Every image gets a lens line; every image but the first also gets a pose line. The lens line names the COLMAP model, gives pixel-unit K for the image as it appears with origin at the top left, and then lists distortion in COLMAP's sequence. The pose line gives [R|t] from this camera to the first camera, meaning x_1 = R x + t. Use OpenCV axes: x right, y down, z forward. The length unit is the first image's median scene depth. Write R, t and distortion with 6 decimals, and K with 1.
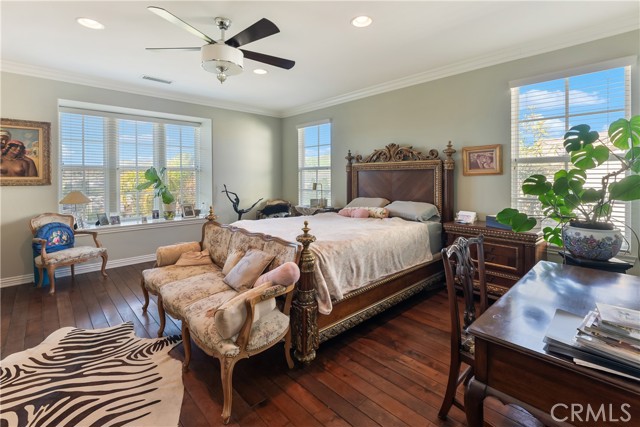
lens RADIAL K [[289.4, 0, 331.5], [0, 289.4, 189.9], [0, 0, 1]] dist [-0.000840, -0.000042]
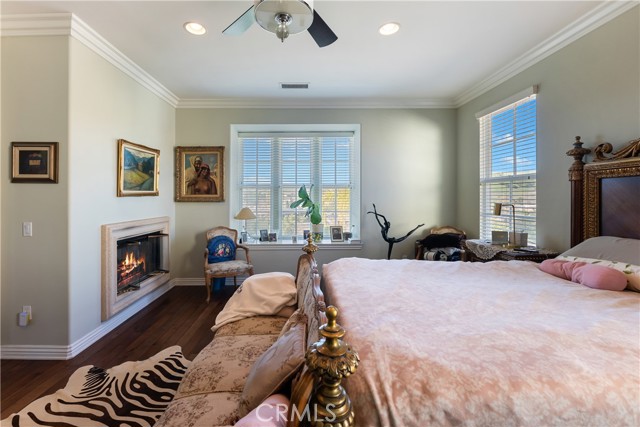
lens RADIAL K [[298.8, 0, 318.7], [0, 298.8, 203.2], [0, 0, 1]] dist [-0.003005, -0.000552]
pose [[0.752041, 0.012954, -0.658989, 0.065503], [-0.029003, 0.999489, -0.013450, -0.006283], [0.658477, 0.029228, 0.752033, 0.341057]]
